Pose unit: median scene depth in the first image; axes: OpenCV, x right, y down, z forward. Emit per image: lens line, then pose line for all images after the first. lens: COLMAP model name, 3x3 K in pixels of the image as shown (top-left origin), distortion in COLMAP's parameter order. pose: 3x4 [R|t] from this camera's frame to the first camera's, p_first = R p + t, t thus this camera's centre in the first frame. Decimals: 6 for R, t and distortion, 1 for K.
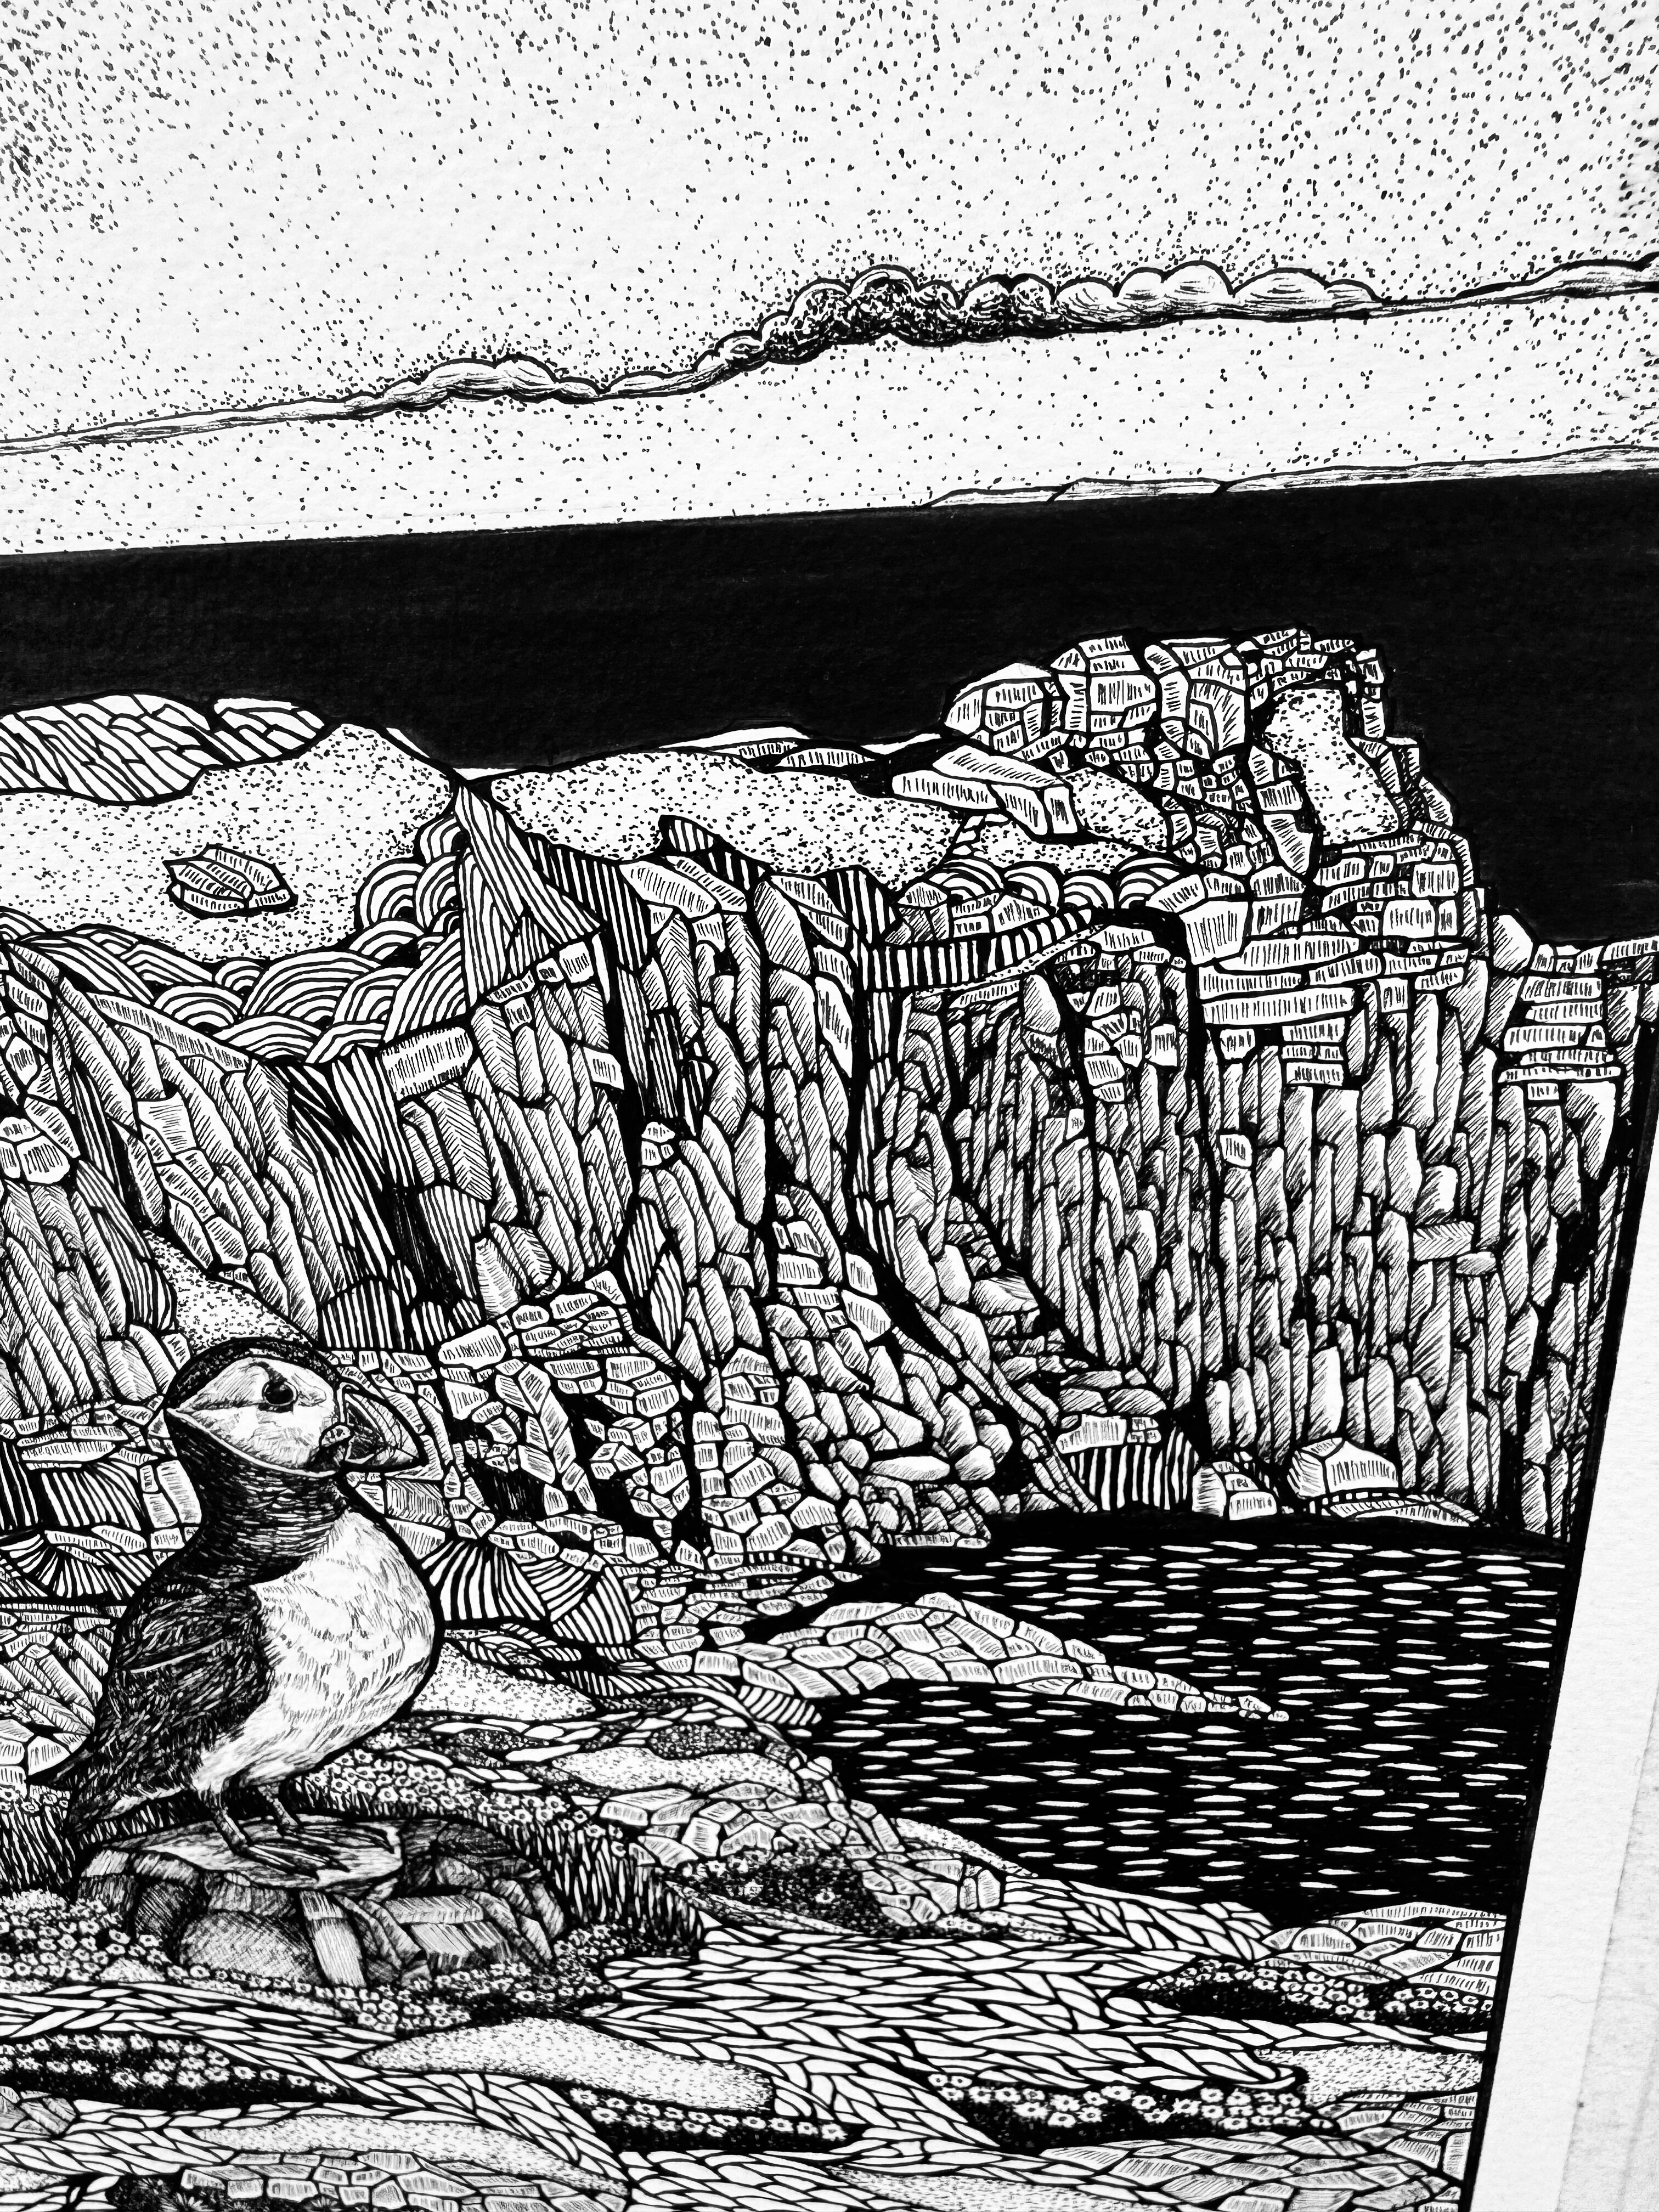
lens RADIAL K [[1577.6, 0, 829.8], [0, 1577.6, 984.9], [0, 0, 1]] dist [-0.004686, 0.001794]
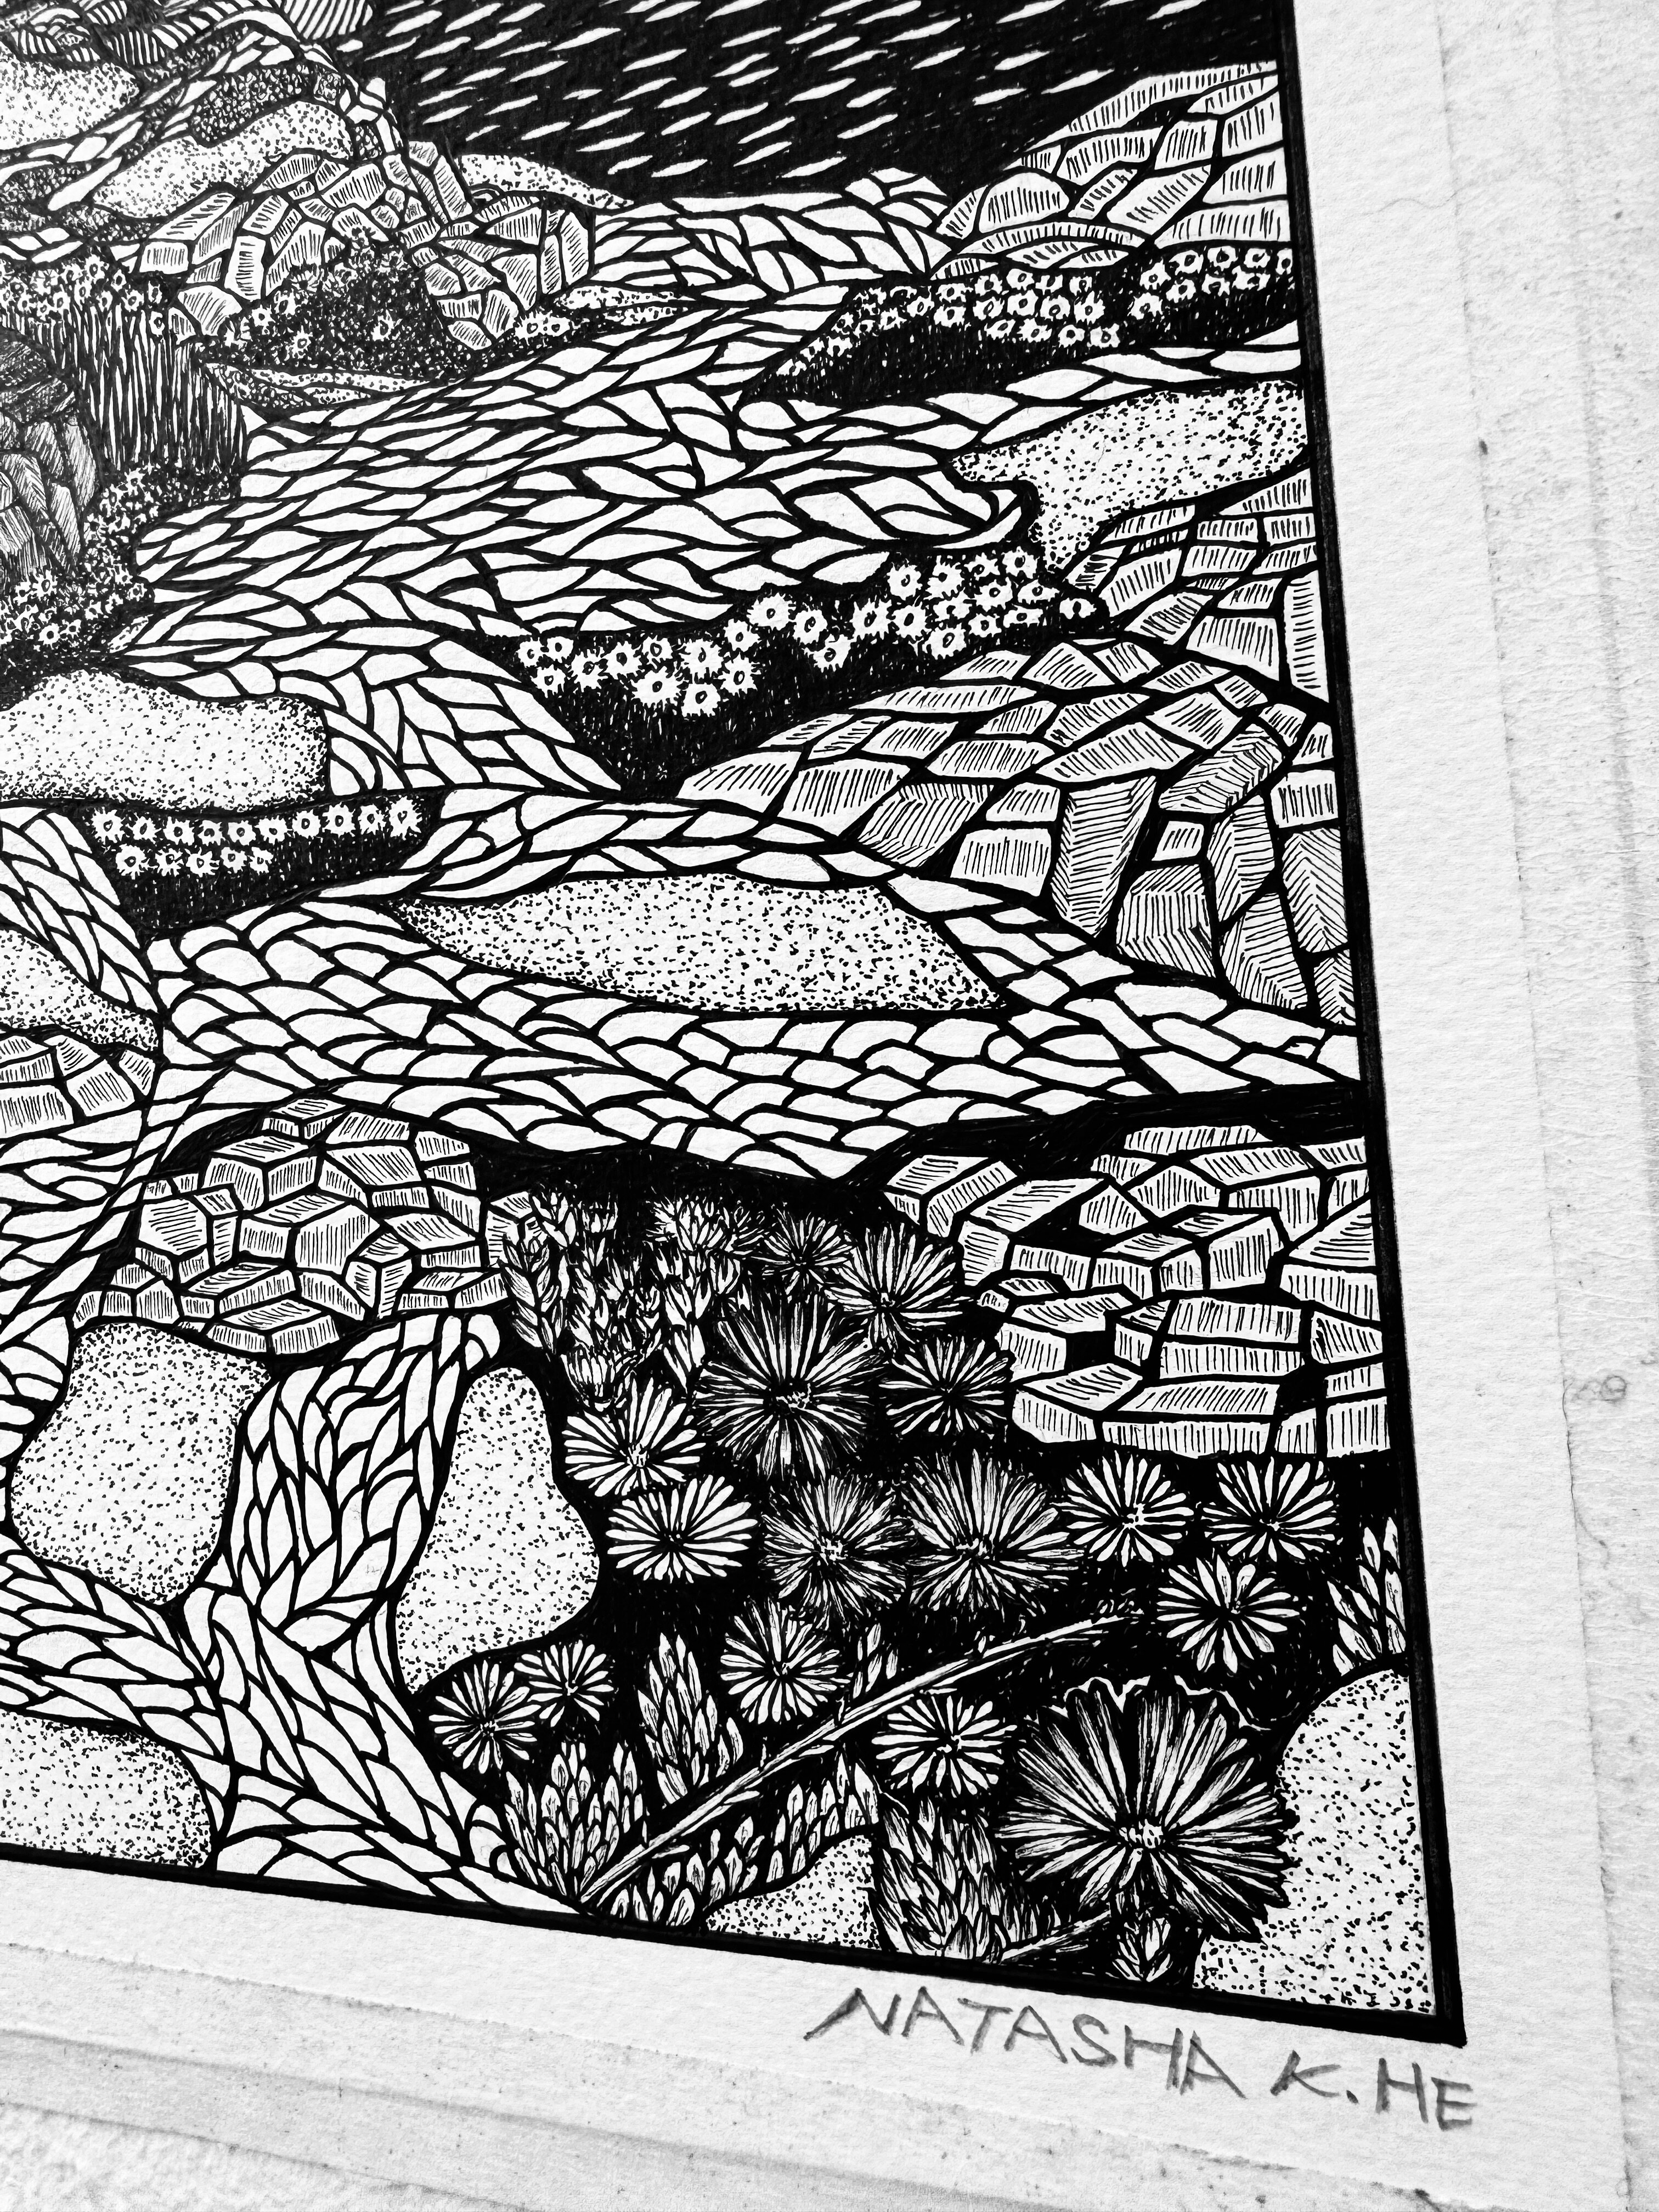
lens RADIAL K [[1577.6, 0, 829.8], [0, 1577.6, 984.9], [0, 0, 1]] dist [-0.004686, 0.001794]
pose [[0.976222, -0.025260, -0.215297, 0.366931], [-0.060497, 0.921978, -0.382487, 1.167906], [0.208161, 0.386417, 0.898527, 0.502183]]
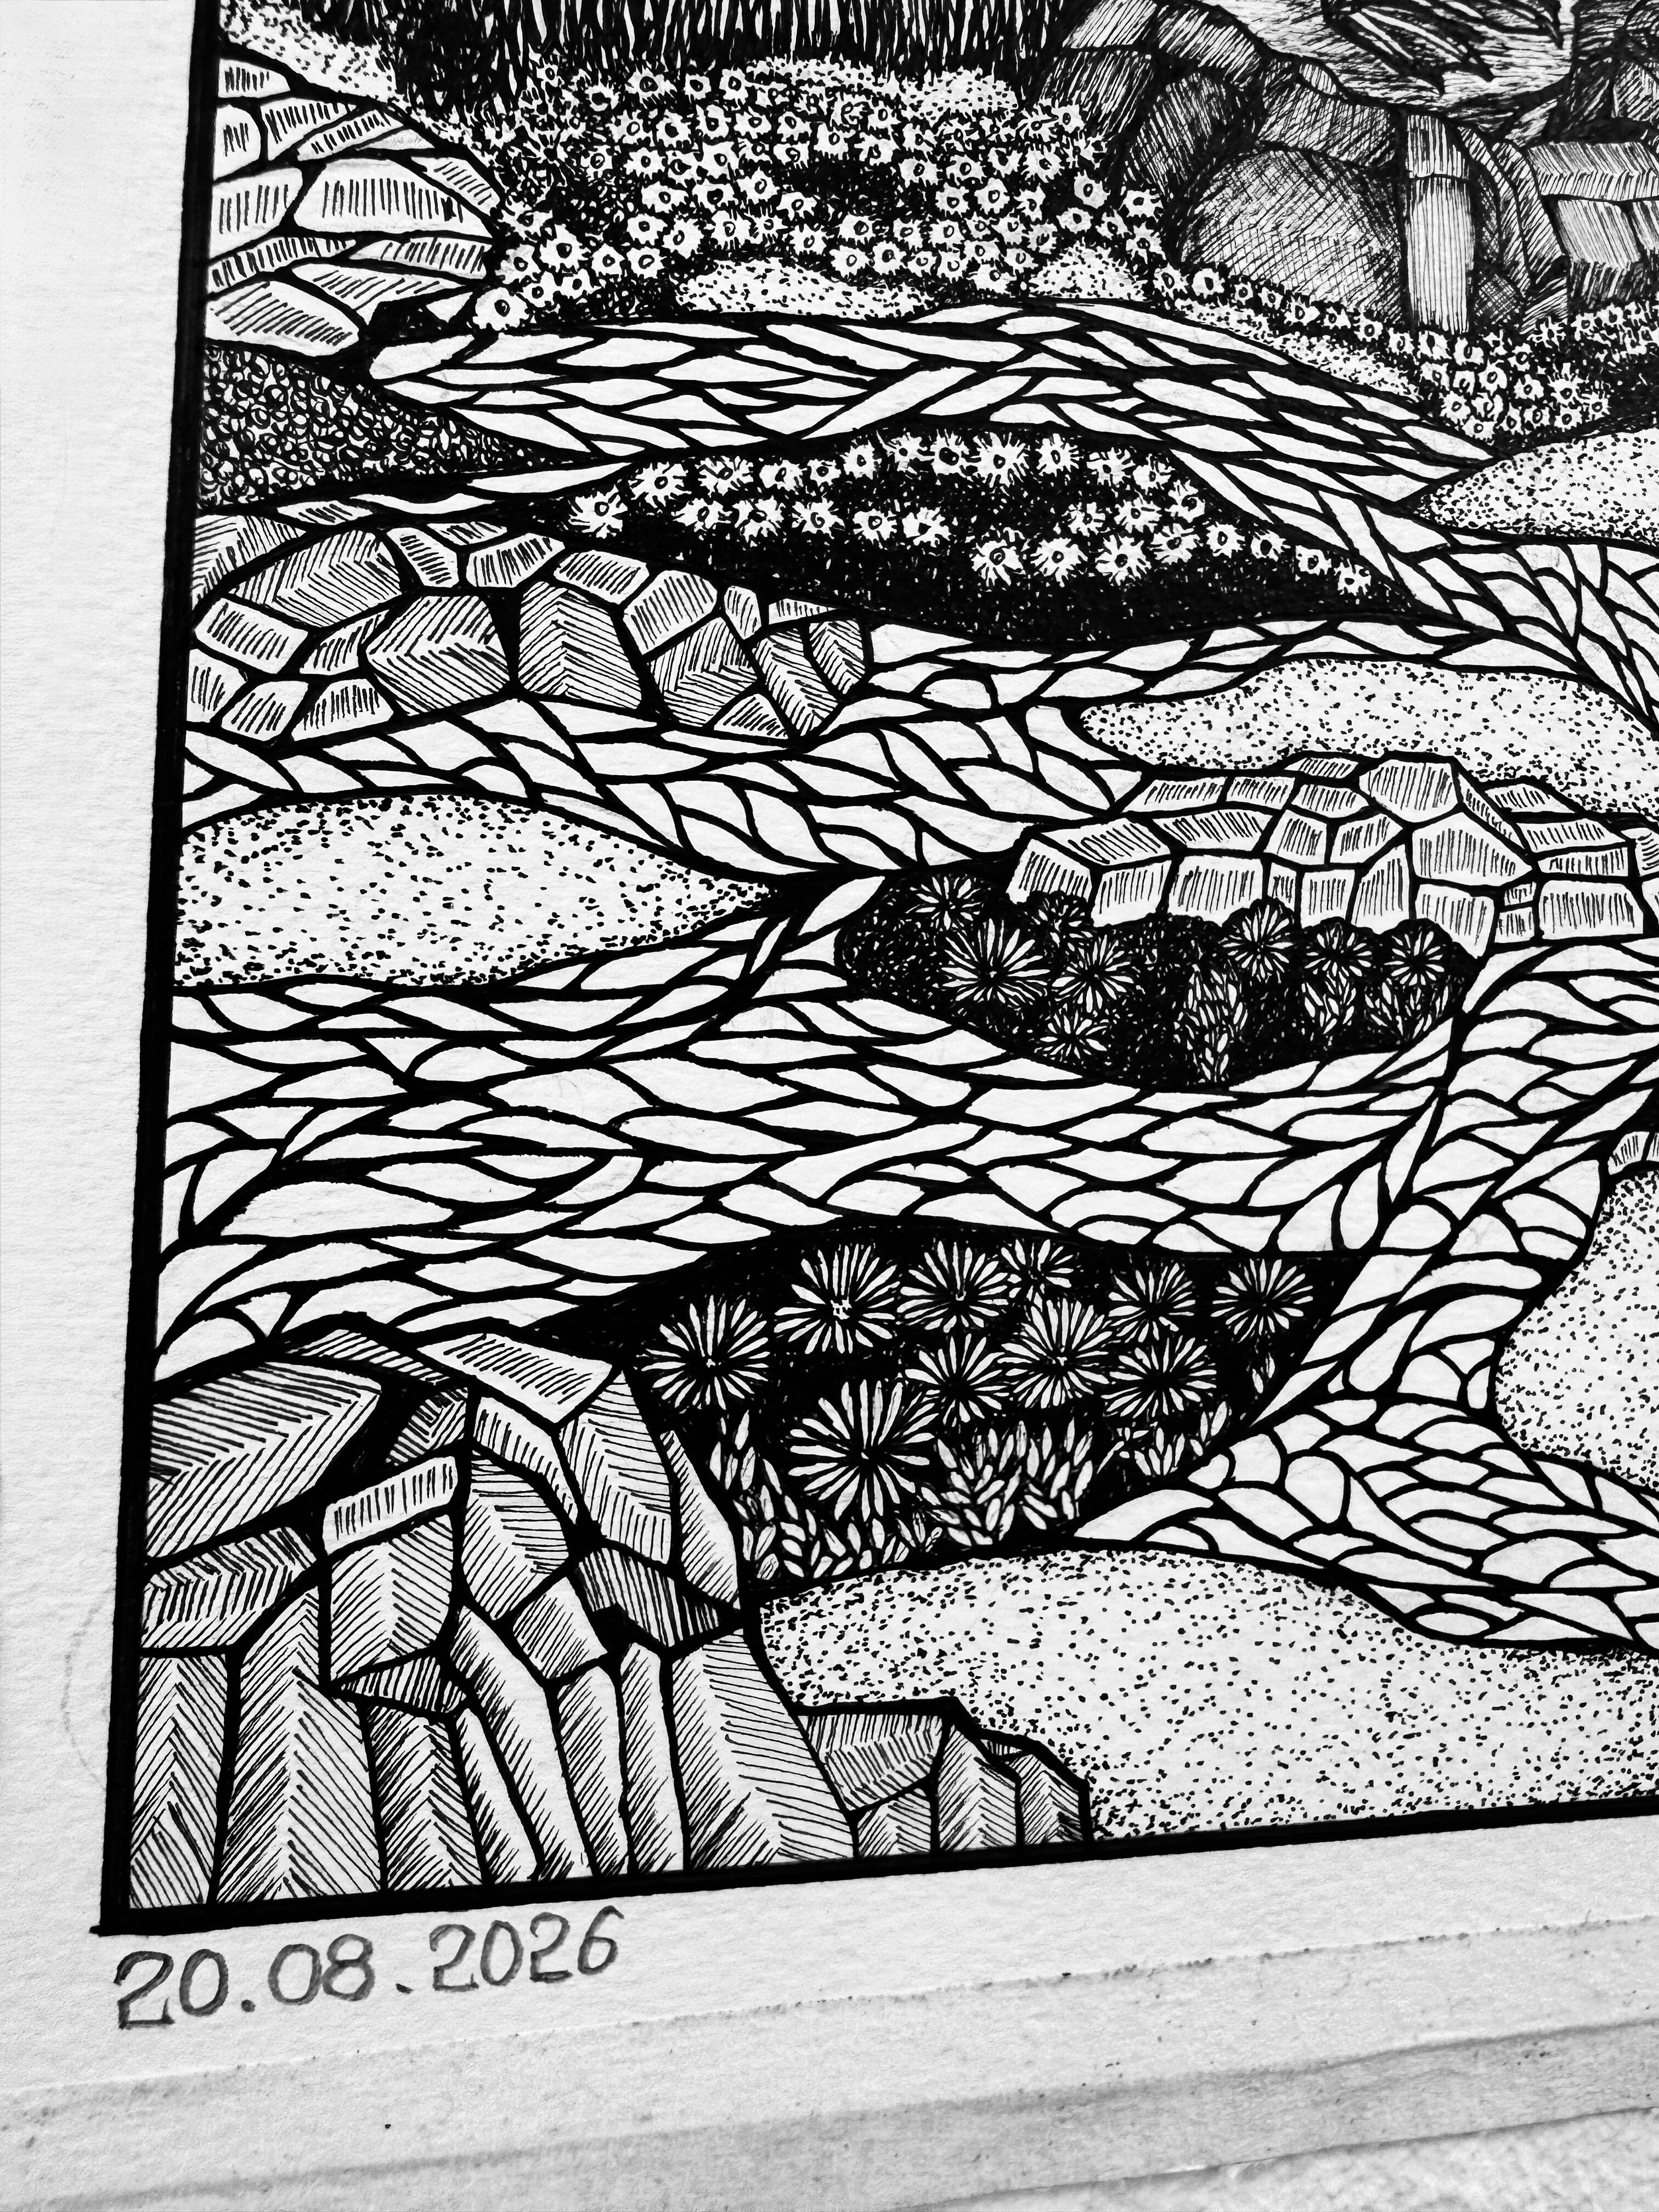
lens RADIAL K [[1577.6, 0, 829.8], [0, 1577.6, 984.9], [0, 0, 1]] dist [-0.004686, 0.001794]
pose [[0.939470, 0.103345, 0.326674, -0.783561], [0.035949, 0.918435, -0.393934, 1.228409], [-0.340740, 0.381833, 0.859127, 0.722214]]
